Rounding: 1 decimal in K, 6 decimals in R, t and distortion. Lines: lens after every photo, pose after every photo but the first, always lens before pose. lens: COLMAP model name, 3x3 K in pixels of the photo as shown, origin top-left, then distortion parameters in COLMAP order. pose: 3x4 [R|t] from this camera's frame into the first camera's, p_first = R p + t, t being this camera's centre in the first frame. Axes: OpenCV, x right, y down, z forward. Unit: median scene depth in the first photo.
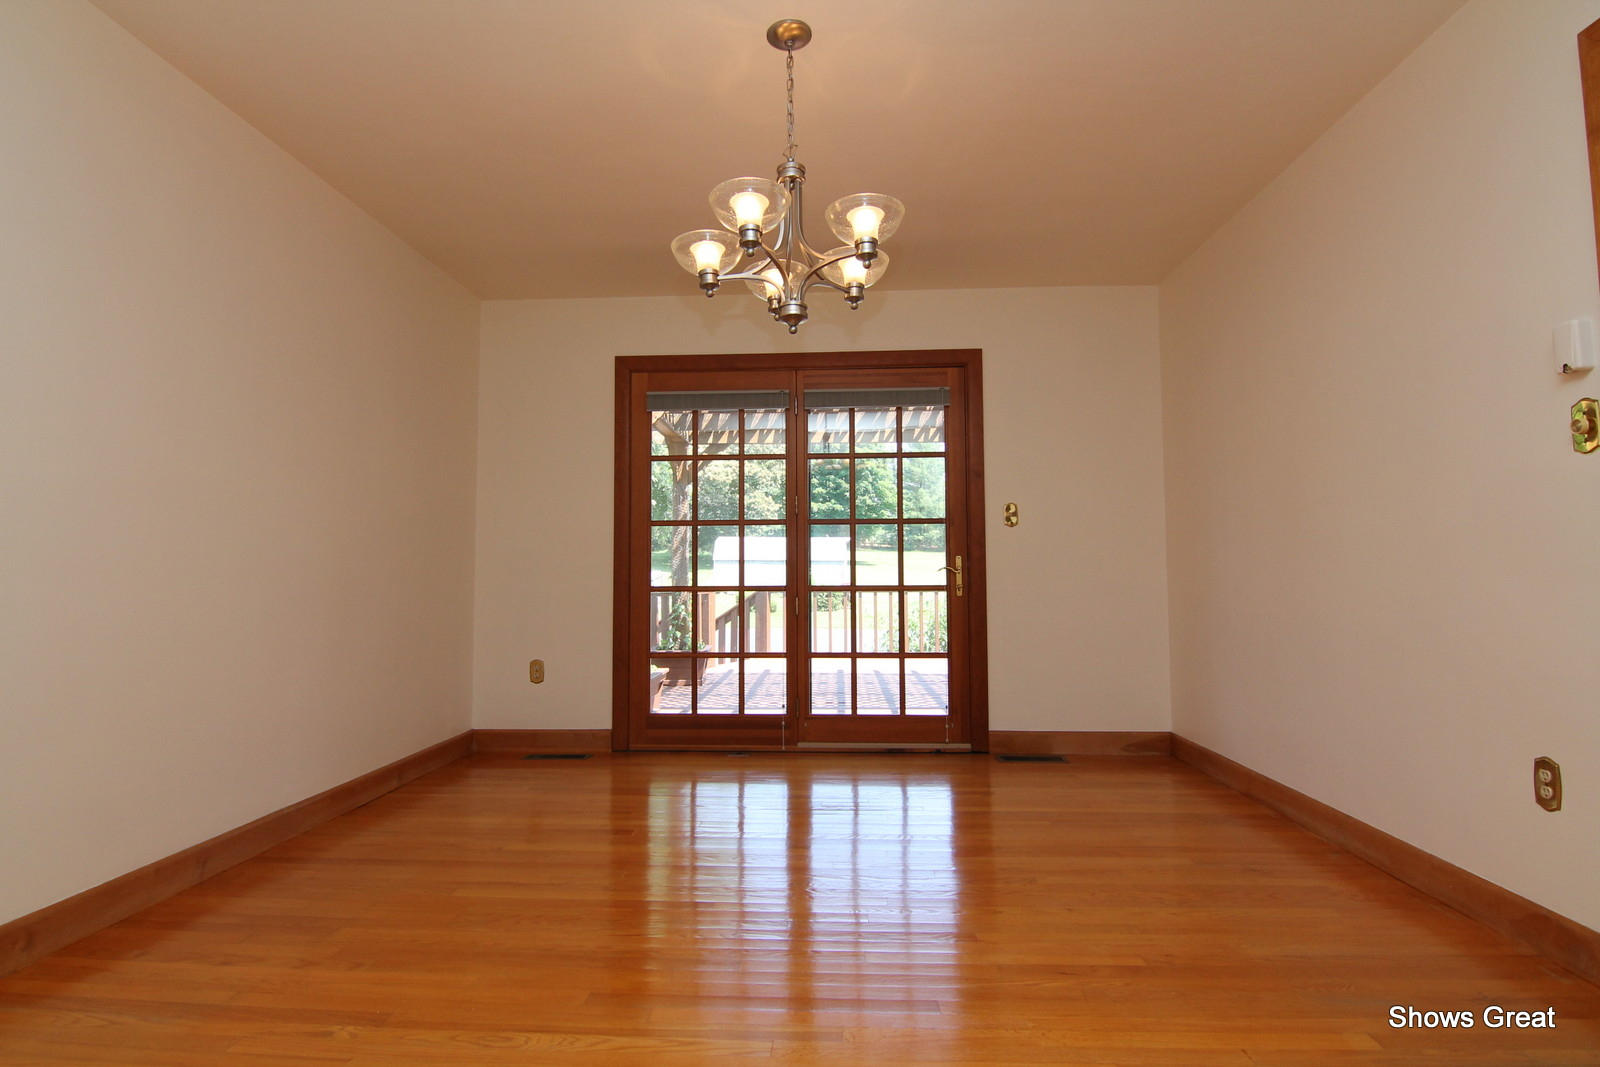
lens RADIAL K [[830.9, 0, 802.3], [0, 830.9, 528.5], [0, 0, 1]] dist [-0.009122, -0.006079]
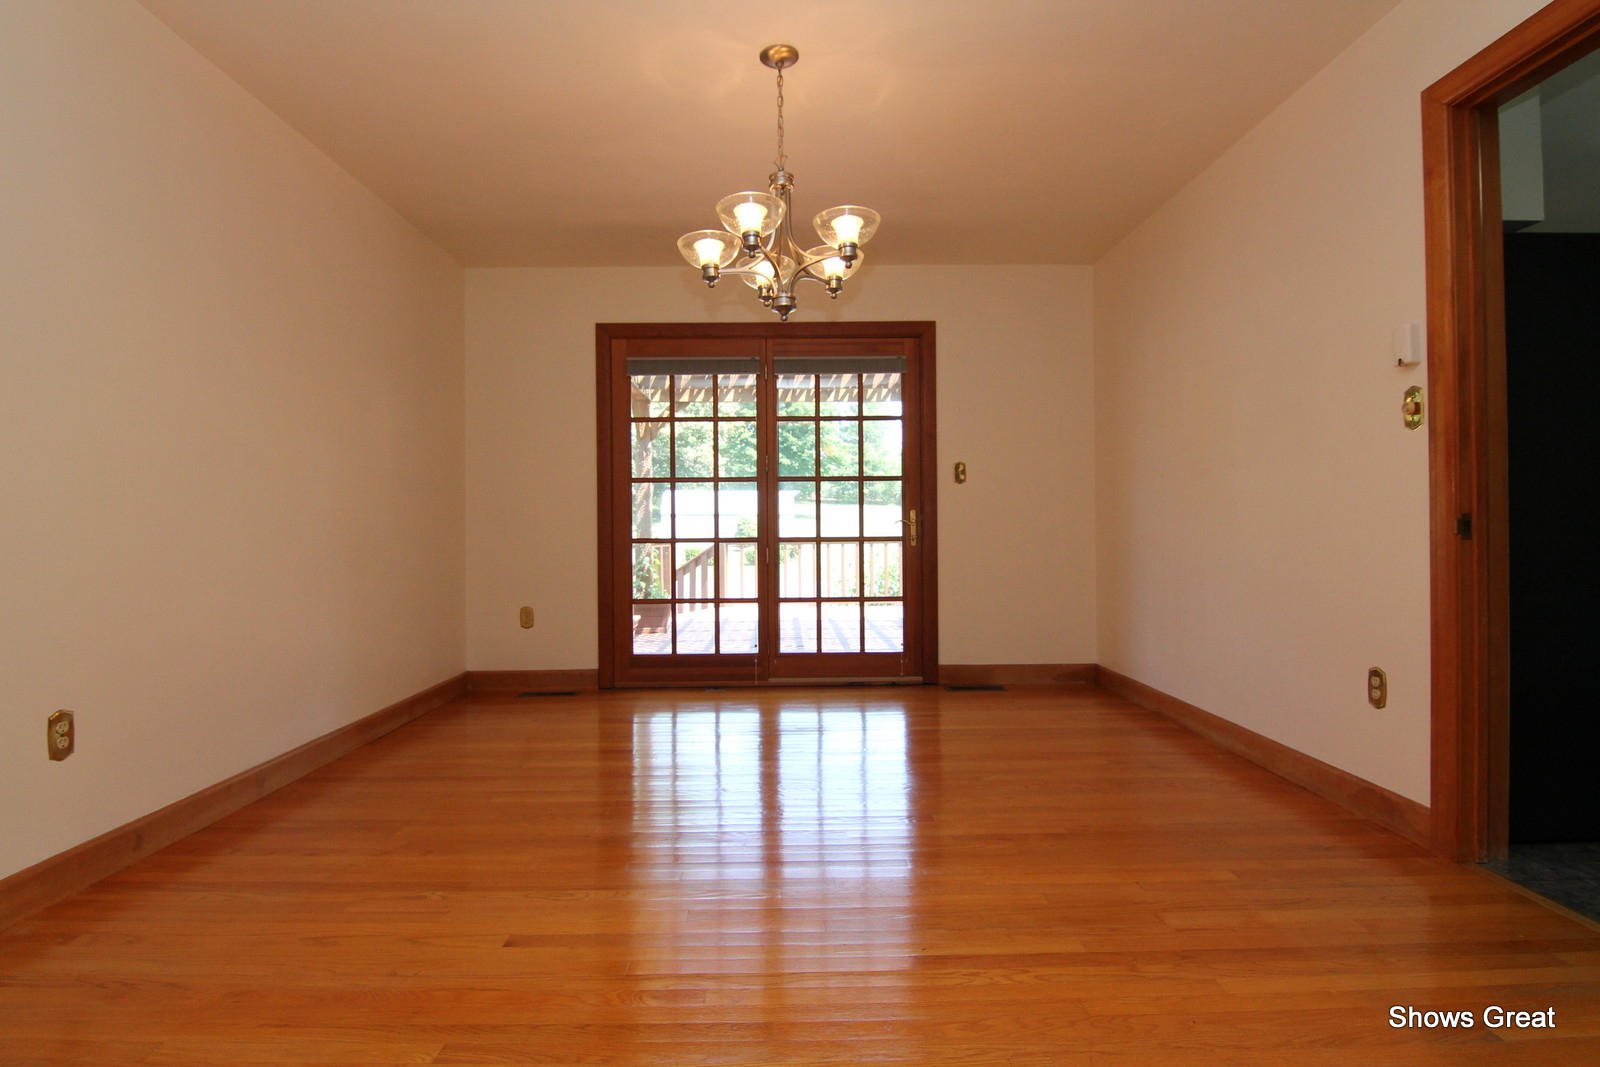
lens RADIAL K [[830.9, 0, 799.5], [0, 830.9, 534.2], [0, 0, 1]] dist [-0.009122, -0.006079]
pose [[0.997942, -0.004467, 0.063962, -0.038891], [0.000416, 0.998000, 0.063212, -0.005437], [-0.064116, -0.063055, 0.995948, -0.112661]]
